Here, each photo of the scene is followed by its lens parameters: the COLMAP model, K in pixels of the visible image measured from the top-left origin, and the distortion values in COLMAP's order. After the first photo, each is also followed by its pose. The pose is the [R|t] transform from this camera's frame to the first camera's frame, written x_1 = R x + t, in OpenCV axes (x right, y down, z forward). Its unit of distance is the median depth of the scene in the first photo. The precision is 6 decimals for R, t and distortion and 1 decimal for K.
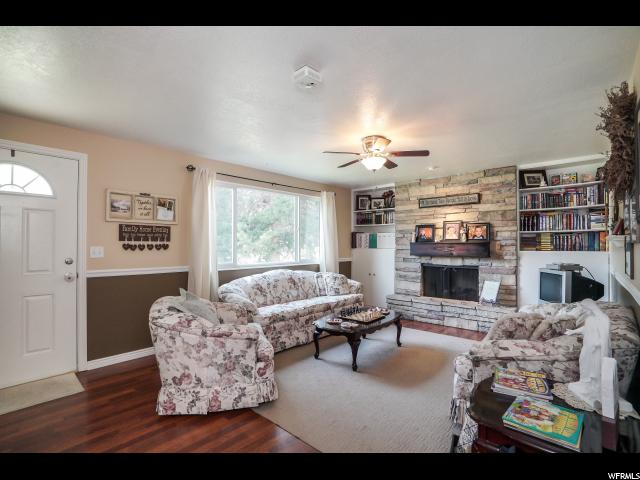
lens RADIAL K [[310.3, 0, 316.0], [0, 310.3, 241.7], [0, 0, 1]] dist [-0.025393, 0.004895]
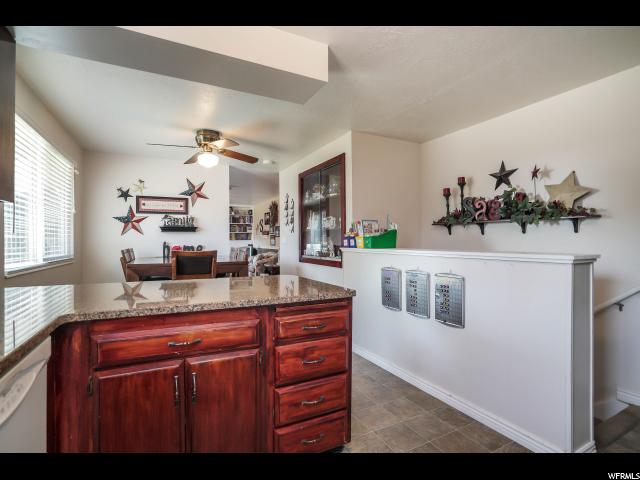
lens RADIAL K [[310.3, 0, 315.7], [0, 310.3, 241.1], [0, 0, 1]] dist [-0.025393, 0.004895]
pose [[0.367347, -0.005677, 0.930066, -1.268010], [-0.006978, 0.999936, 0.008860, 0.009887], [-0.930058, -0.009745, 0.367284, -0.516713]]
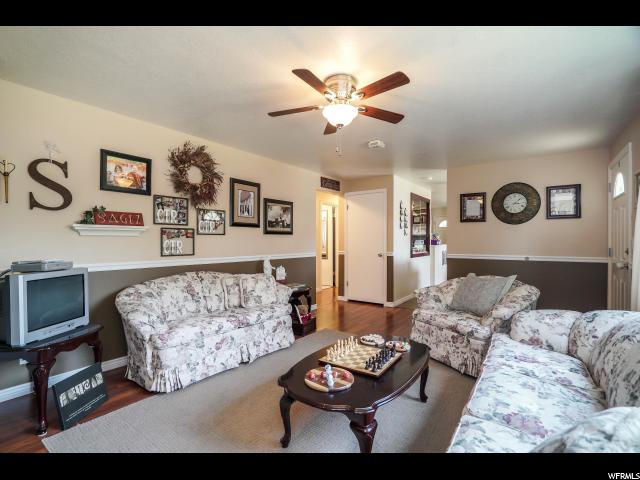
lens RADIAL K [[310.3, 0, 326.5], [0, 310.3, 237.8], [0, 0, 1]] dist [-0.025393, 0.004895]
pose [[-0.992919, -0.005135, -0.118681, 0.222991], [-0.003215, 0.999861, -0.016366, 0.023551], [0.118748, -0.015869, -0.992798, 1.250291]]
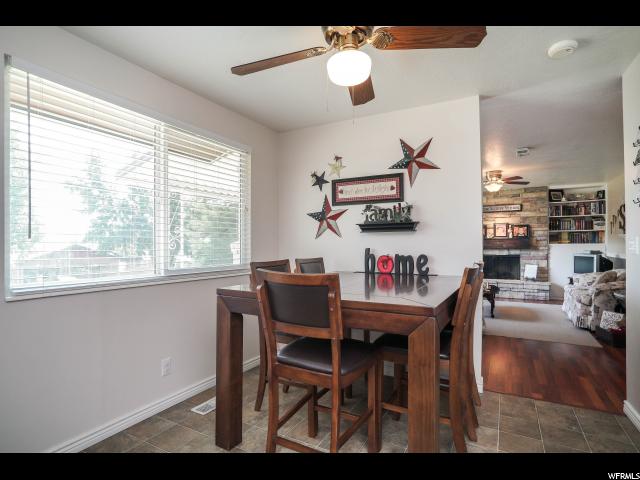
lens RADIAL K [[347.2, 0, 322.2], [0, 347.2, 241.3], [0, 0, 1]] dist [0.014492, 0.001578]
pose [[0.968743, -0.004000, 0.248034, -0.794399], [0.003366, 0.999990, 0.002982, 0.008541], [-0.248043, -0.002054, 0.968747, -0.357649]]
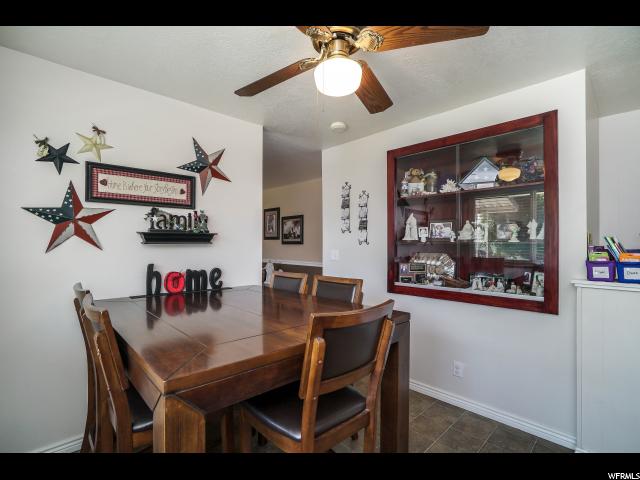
lens RADIAL K [[310.3, 0, 322.1], [0, 310.3, 245.6], [0, 0, 1]] dist [-0.025393, 0.004895]
pose [[0.077970, -0.007849, 0.996925, -0.981620], [-0.015182, 0.999844, 0.009060, -0.011698], [-0.996840, -0.015841, 0.077838, -0.011525]]
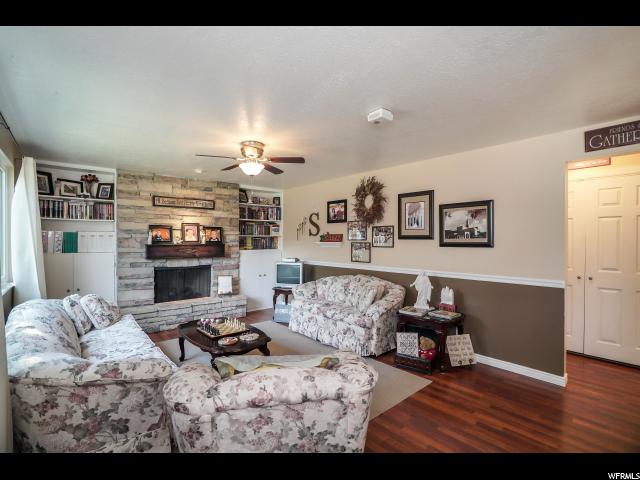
lens RADIAL K [[310.3, 0, 320.9], [0, 310.3, 244.0], [0, 0, 1]] dist [-0.025393, 0.004895]
pose [[0.126100, -0.013179, 0.991930, -0.569015], [-0.011147, 0.999830, 0.014701, -0.019445], [-0.991955, -0.012911, 0.125932, 0.472121]]
